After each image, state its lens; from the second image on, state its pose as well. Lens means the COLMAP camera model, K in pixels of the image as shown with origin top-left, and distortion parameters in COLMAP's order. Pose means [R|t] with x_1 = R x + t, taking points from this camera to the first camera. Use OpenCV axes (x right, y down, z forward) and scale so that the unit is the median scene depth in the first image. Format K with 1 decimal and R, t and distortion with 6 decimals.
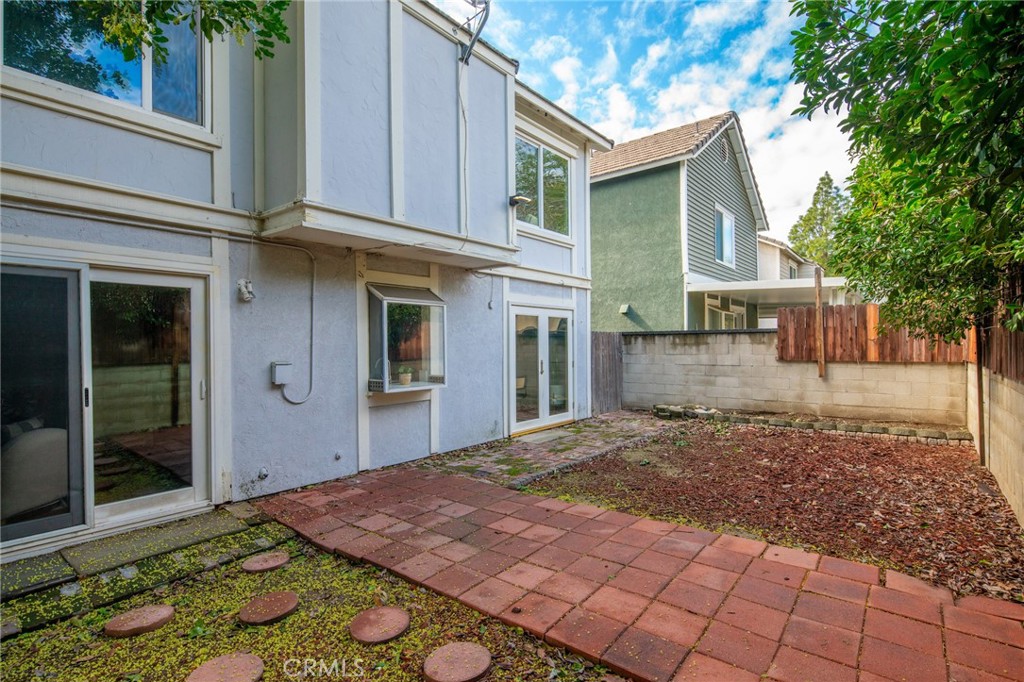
lens RADIAL K [[497.8, 0, 507.2], [0, 497.8, 346.3], [0, 0, 1]] dist [0.001299, -0.000271]
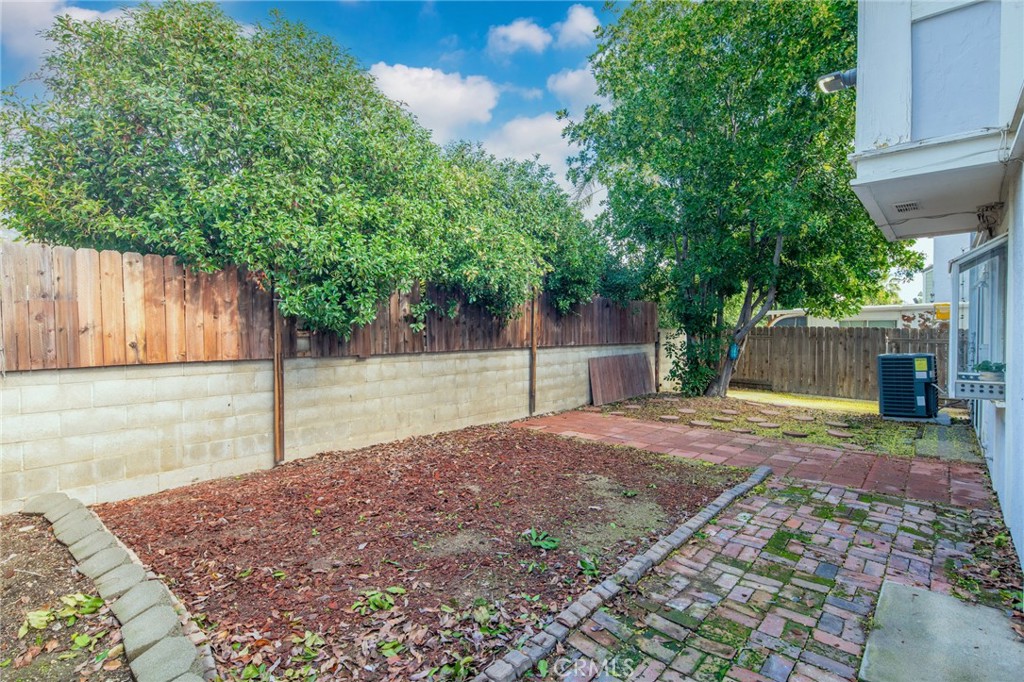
lens RADIAL K [[497.8, 0, 507.2], [0, 497.8, 346.3], [0, 0, 1]] dist [0.001299, -0.000271]
pose [[-0.998924, 0.009973, 0.045292, 0.334221], [0.011614, 0.999280, 0.036106, -0.008938], [-0.044900, 0.036593, -0.998321, 1.380741]]
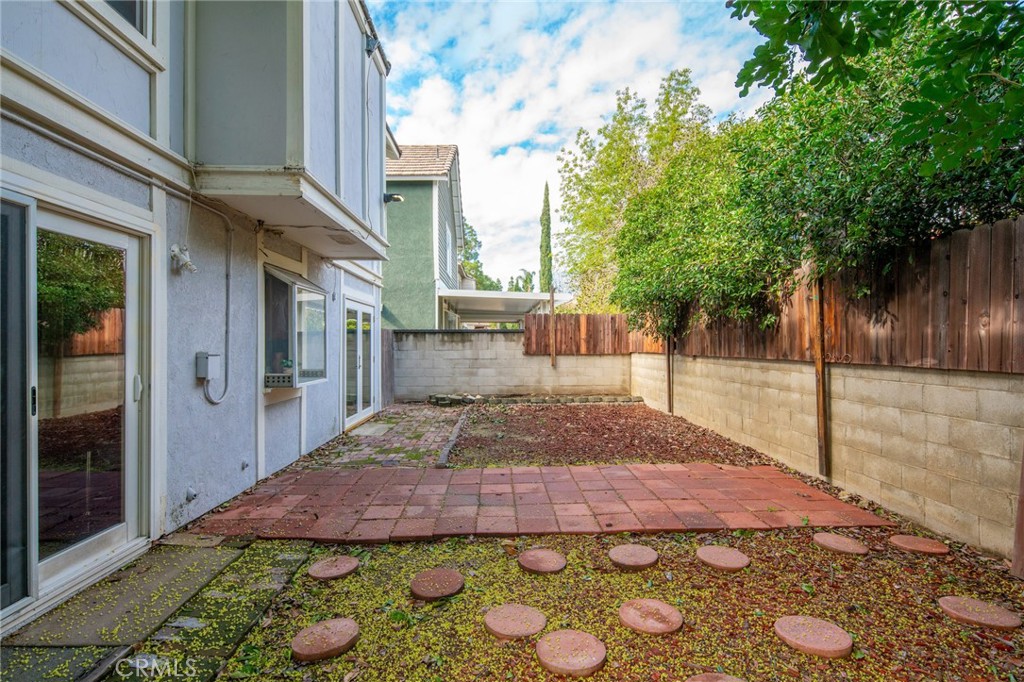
lens RADIAL K [[496.9, 0, 512.0], [0, 496.9, 341.0], [0, 0, 1]] dist [-0.001704, -0.000600]
pose [[0.760108, 0.010475, 0.649712, -0.393817], [-0.001224, 0.999891, -0.014688, 0.016052], [-0.649795, 0.010369, 0.760039, 0.046629]]
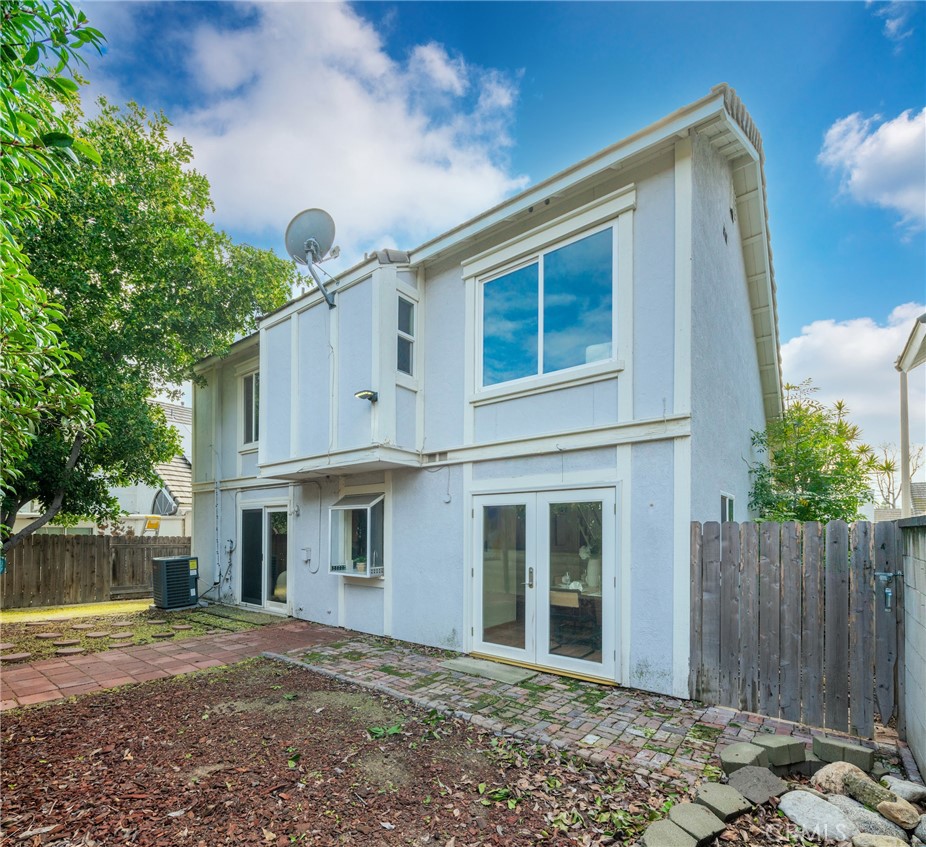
lens RADIAL K [[455.2, 0, 461.0], [0, 455.2, 529.6], [0, 0, 1]] dist [-0.000704, -0.000082]
pose [[0.017101, 0.003539, -0.999848, 0.794887], [-0.007924, 0.999963, 0.003404, -0.029935], [0.999822, 0.007864, 0.017128, 1.009846]]
